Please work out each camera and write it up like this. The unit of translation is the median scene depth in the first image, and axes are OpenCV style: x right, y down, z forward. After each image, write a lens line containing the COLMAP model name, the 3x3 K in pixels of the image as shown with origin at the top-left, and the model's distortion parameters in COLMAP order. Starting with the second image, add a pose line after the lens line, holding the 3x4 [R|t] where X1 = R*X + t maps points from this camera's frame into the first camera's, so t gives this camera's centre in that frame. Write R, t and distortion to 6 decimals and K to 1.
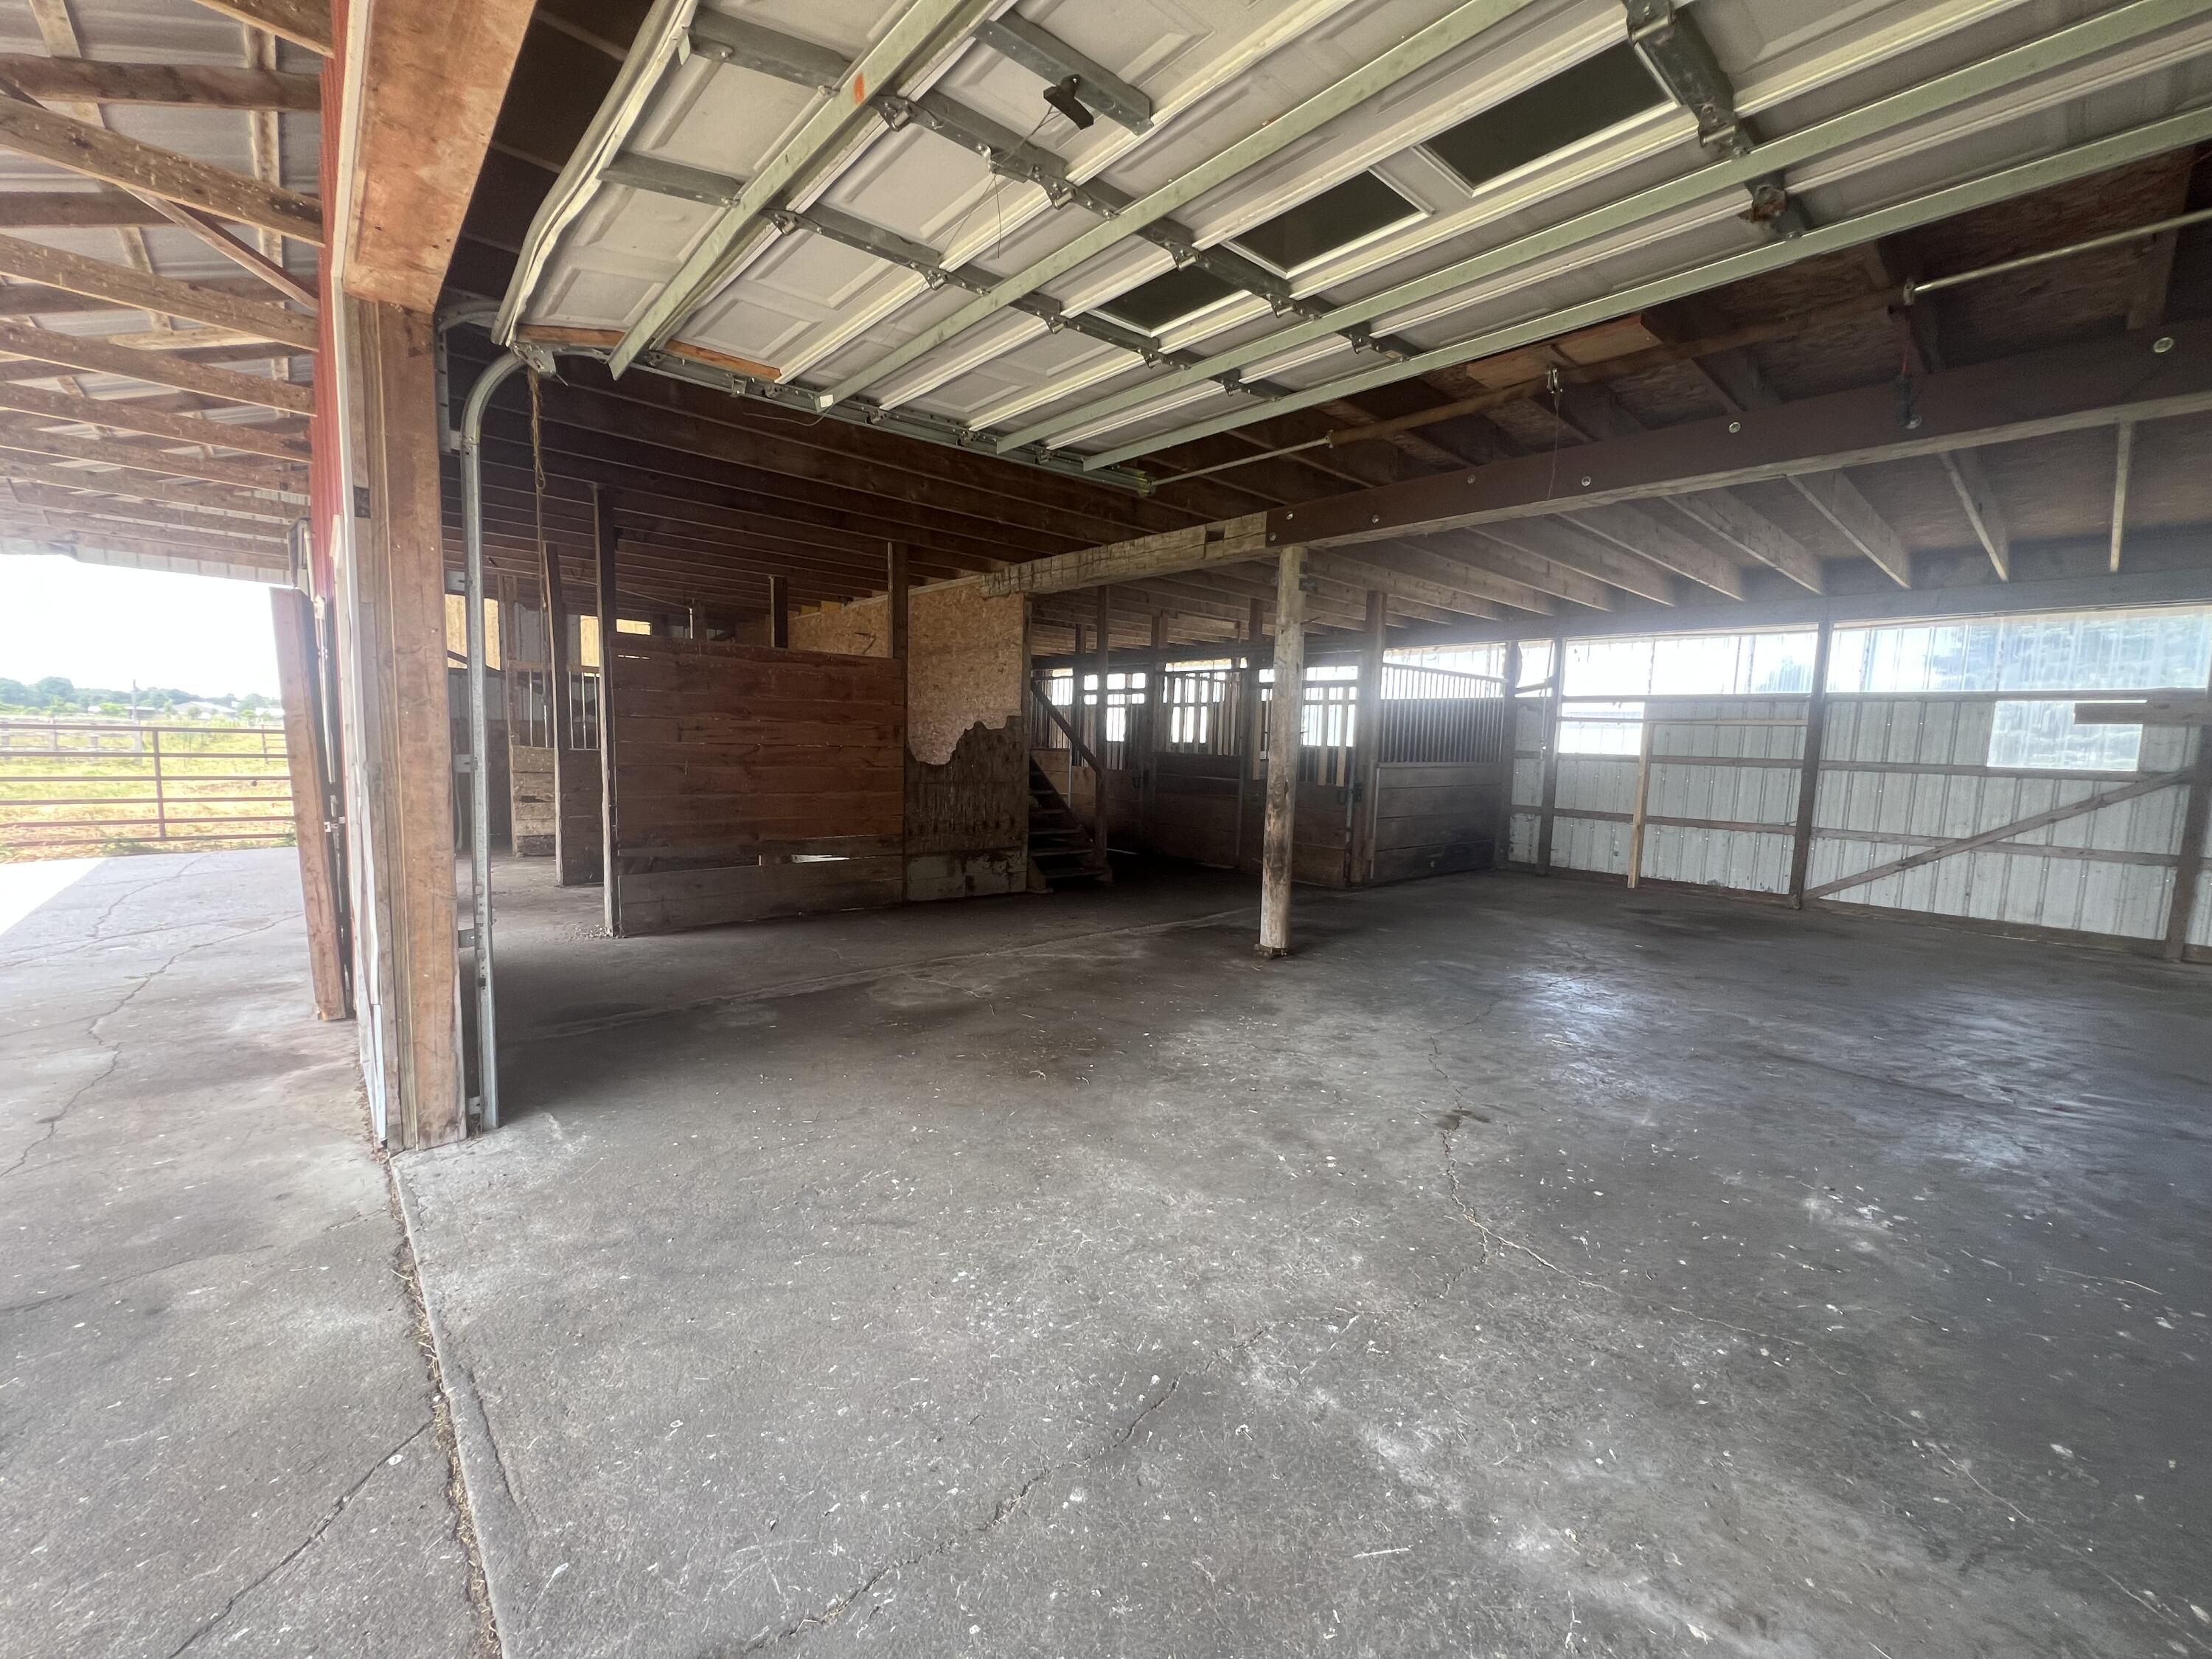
lens RADIAL K [[888.3, 0, 1105.0], [0, 888.3, 834.9], [0, 0, 1]] dist [-0.002109, 0.000923]
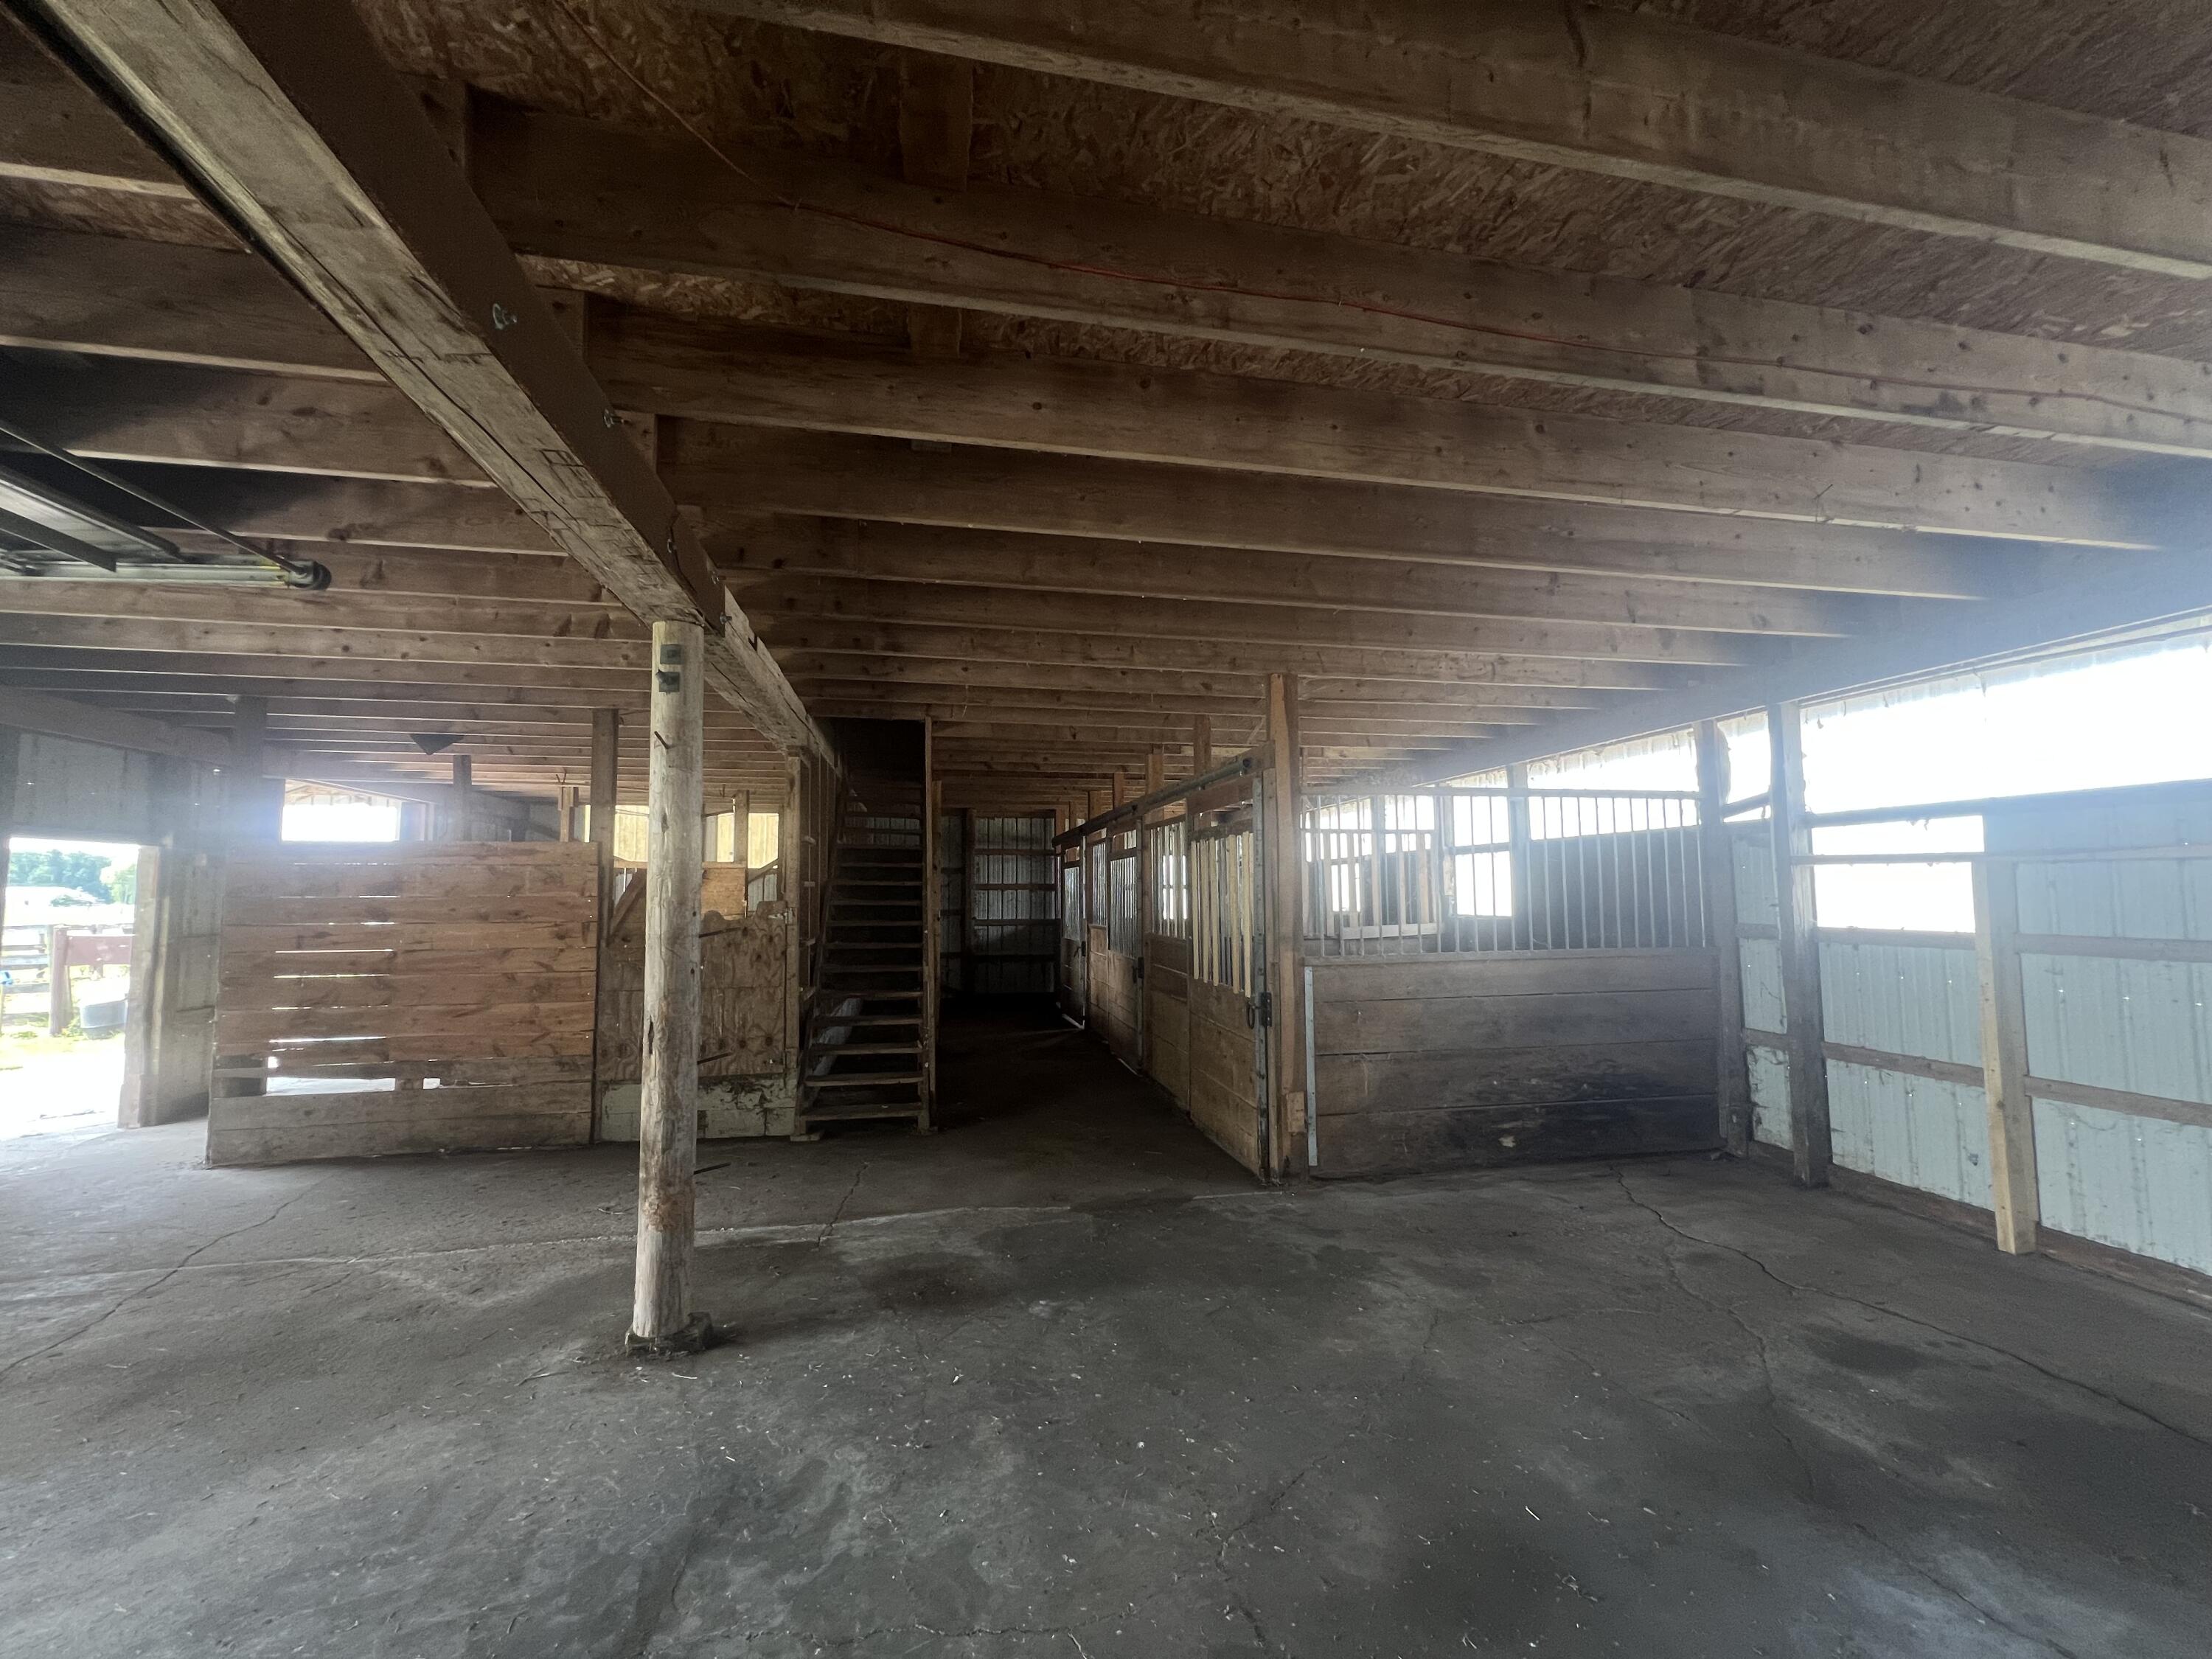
lens RADIAL K [[888.3, 0, 1107.4], [0, 888.3, 822.3], [0, 0, 1]] dist [-0.002109, 0.000923]
pose [[0.860244, -0.076103, -0.504172, 0.609226], [-0.022938, 0.982021, -0.187372, -0.069346], [0.509367, 0.172750, 0.843032, 0.532707]]
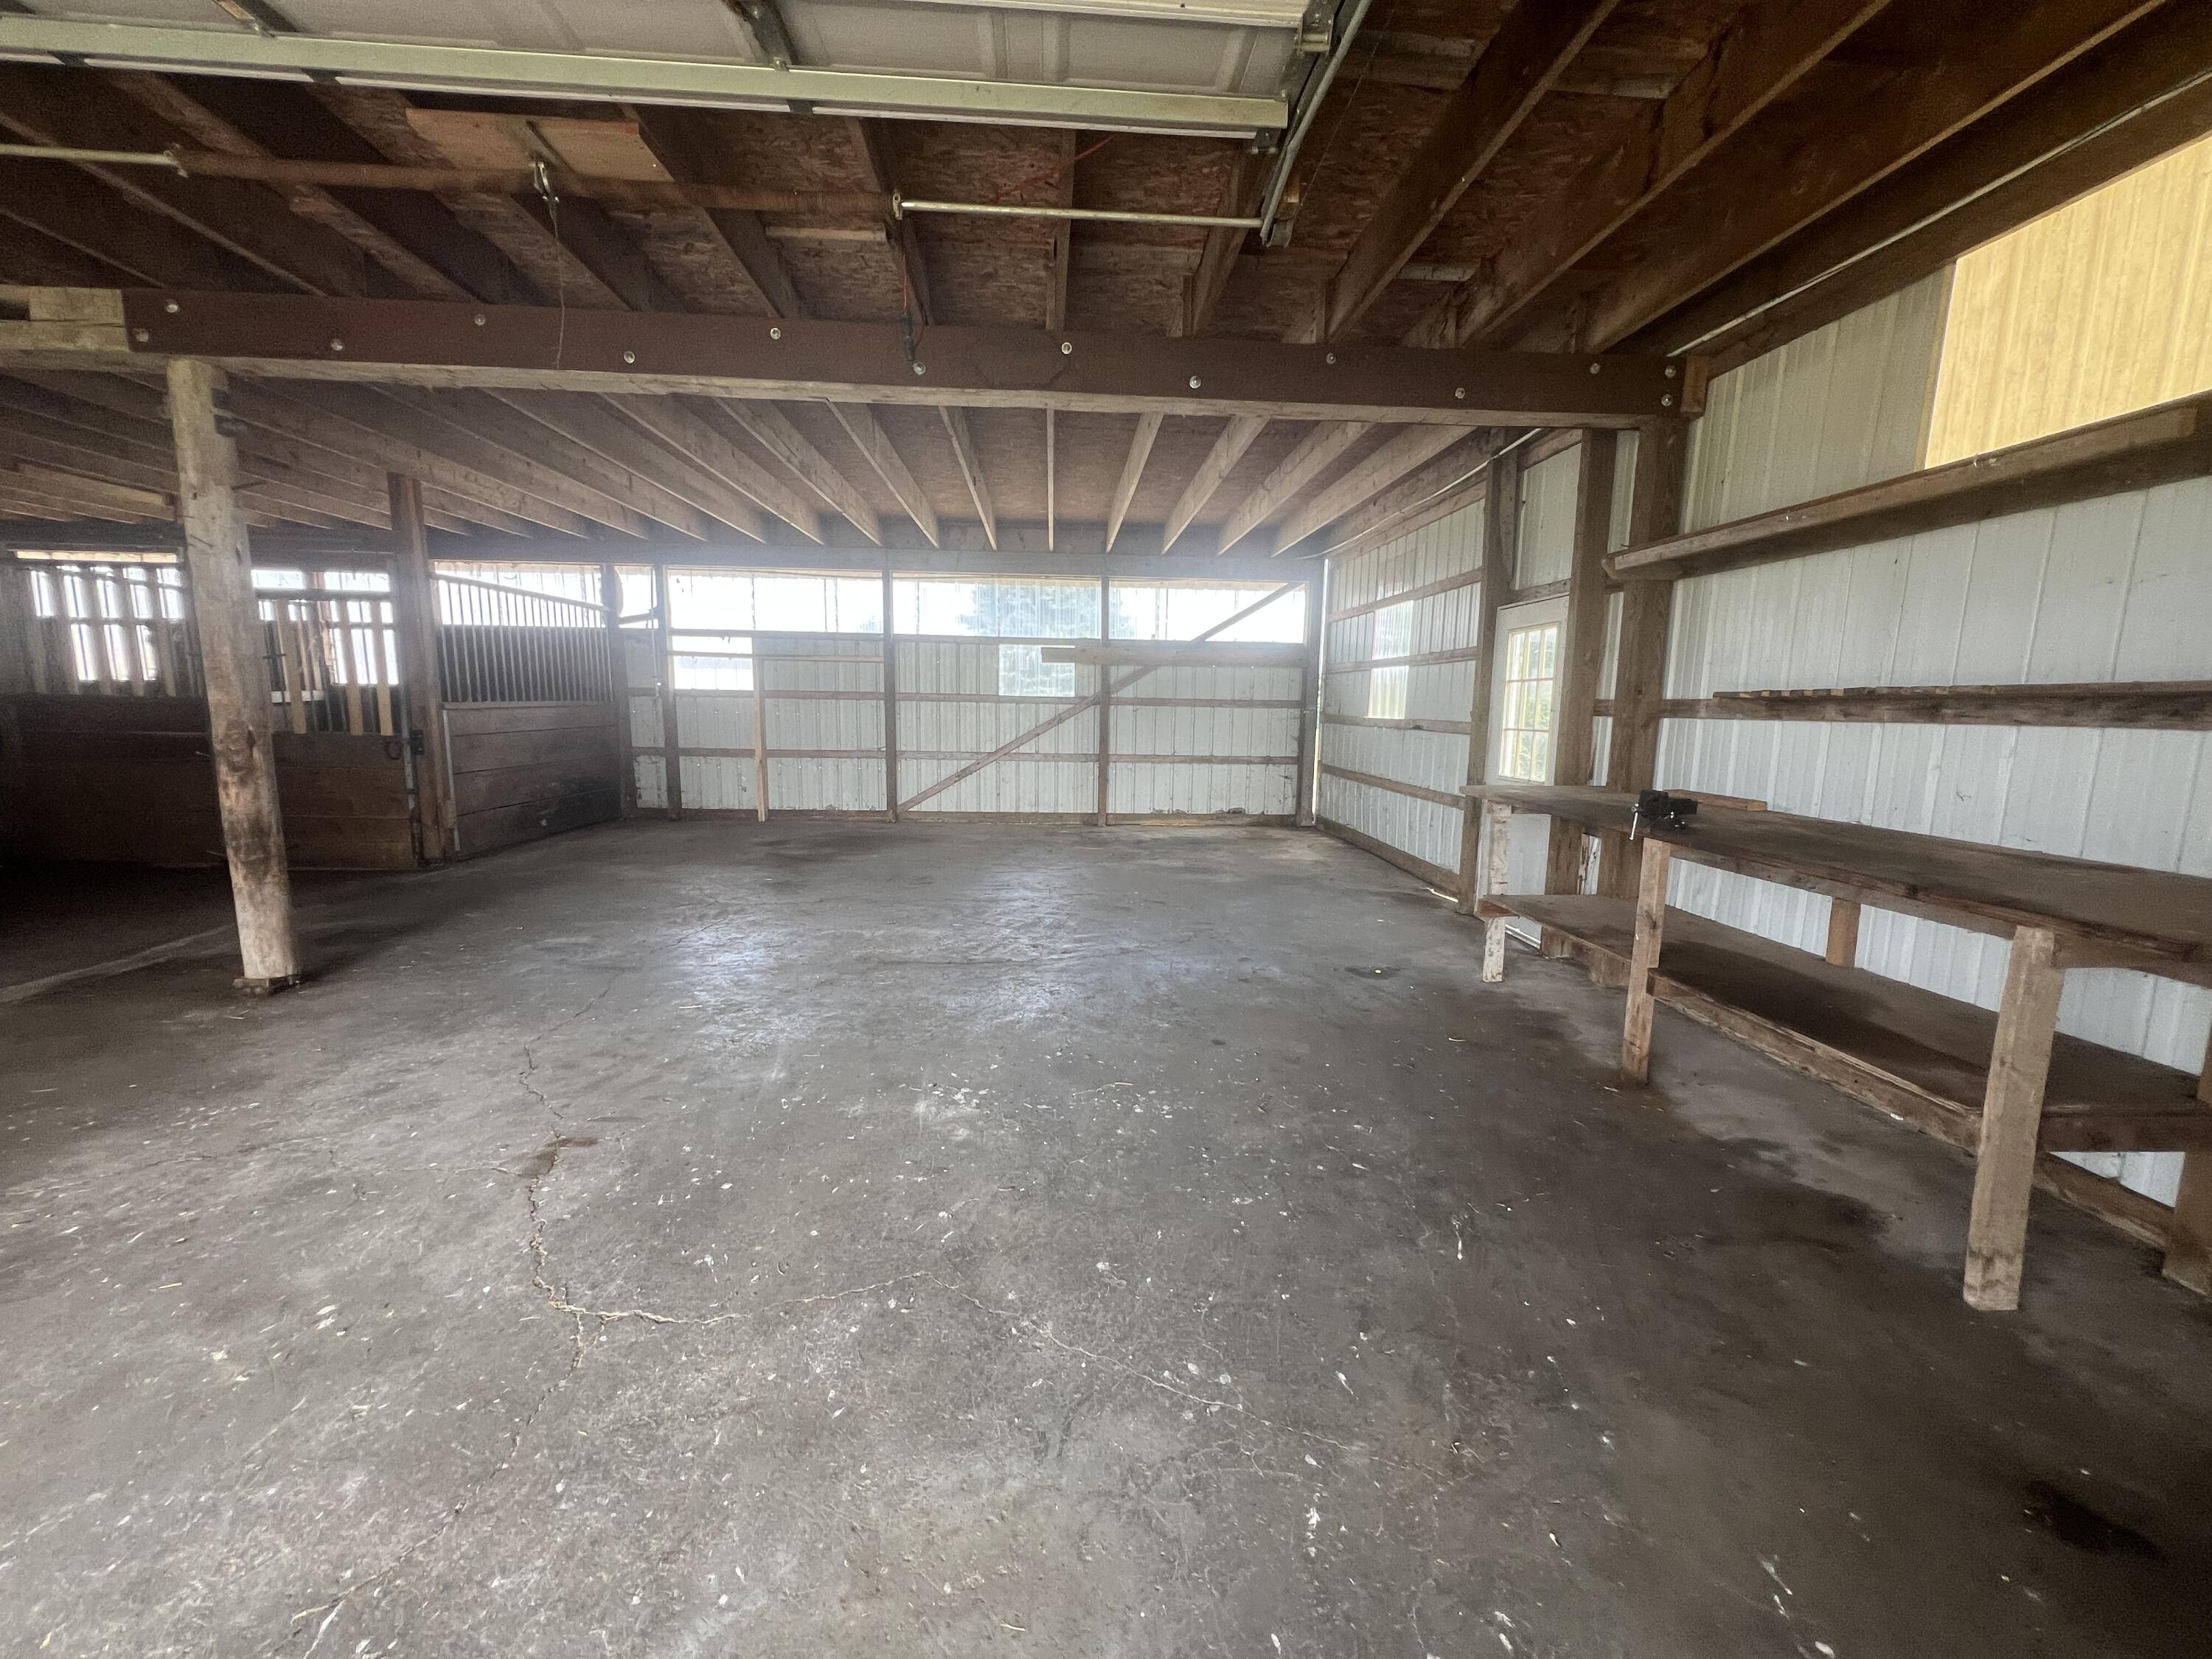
lens RADIAL K [[888.3, 0, 1098.7], [0, 888.3, 837.9], [0, 0, 1]] dist [-0.002109, 0.000923]
pose [[0.628156, -0.137521, 0.765838, 0.068423], [0.085753, 0.990497, 0.107526, 0.002467], [-0.773348, -0.001870, 0.633979, 0.070067]]
